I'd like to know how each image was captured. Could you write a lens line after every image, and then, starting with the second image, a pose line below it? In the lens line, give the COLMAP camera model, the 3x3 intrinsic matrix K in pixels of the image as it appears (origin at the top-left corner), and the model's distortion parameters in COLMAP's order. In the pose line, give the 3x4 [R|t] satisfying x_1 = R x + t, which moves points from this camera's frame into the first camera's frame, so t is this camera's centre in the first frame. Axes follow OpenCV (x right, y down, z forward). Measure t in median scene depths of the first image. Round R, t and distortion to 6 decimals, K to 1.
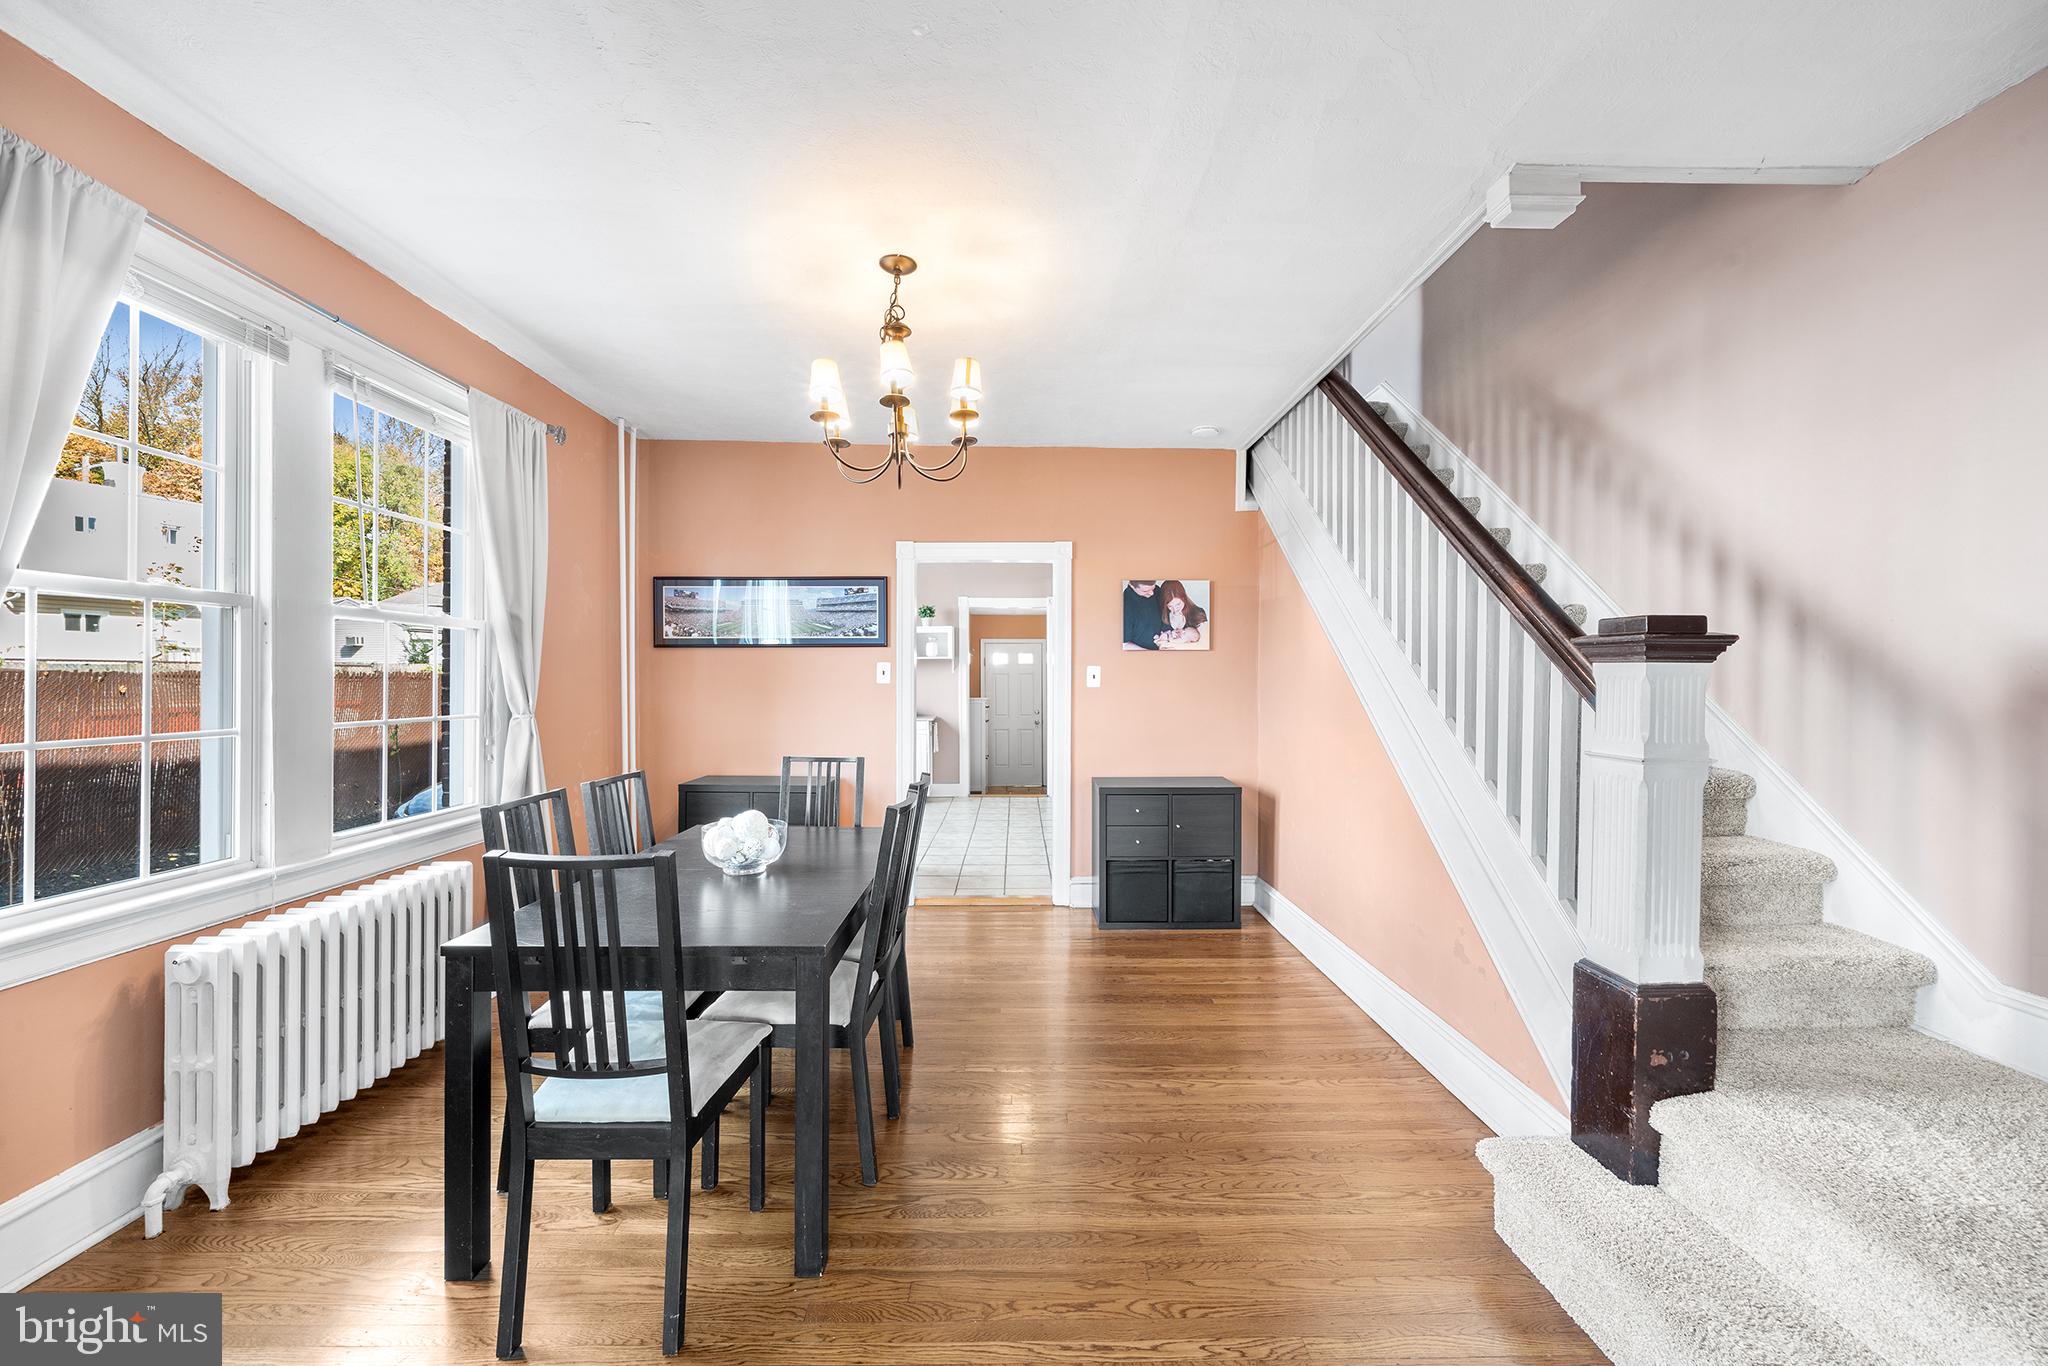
lens RADIAL K [[784.2, 0, 1021.9], [0, 784.2, 688.9], [0, 0, 1]] dist [-0.001619, -0.000135]
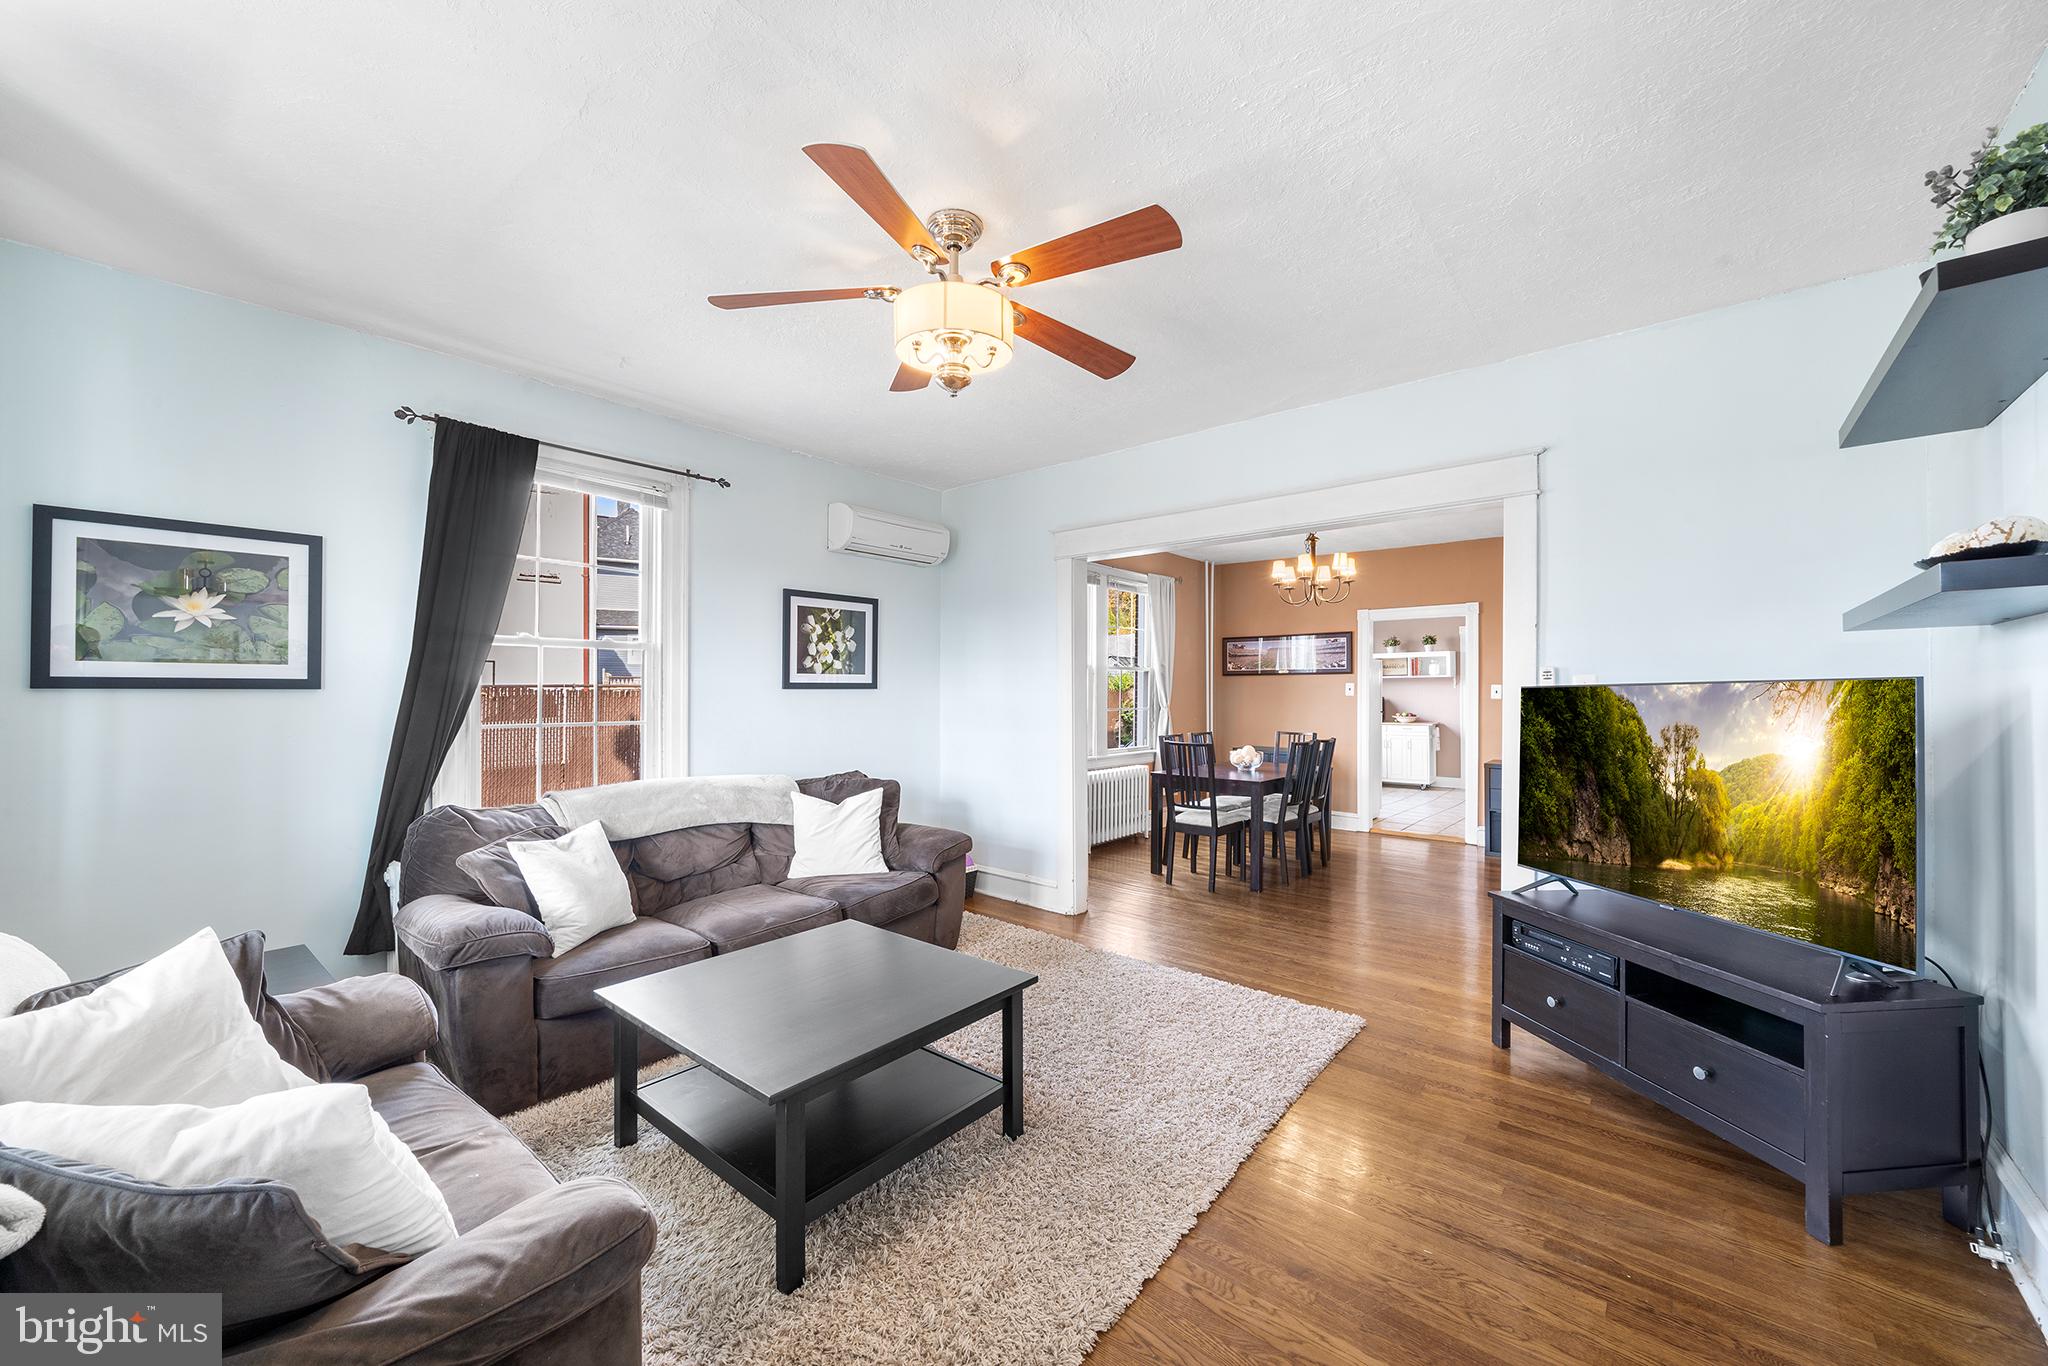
lens RADIAL K [[784.2, 0, 1022.5], [0, 784.2, 692.0], [0, 0, 1]] dist [-0.001619, -0.000135]
pose [[0.755319, -0.002439, -0.655352, 0.417167], [-0.008109, 0.999882, -0.013067, 0.013291], [0.655307, 0.015184, 0.755210, -0.761921]]
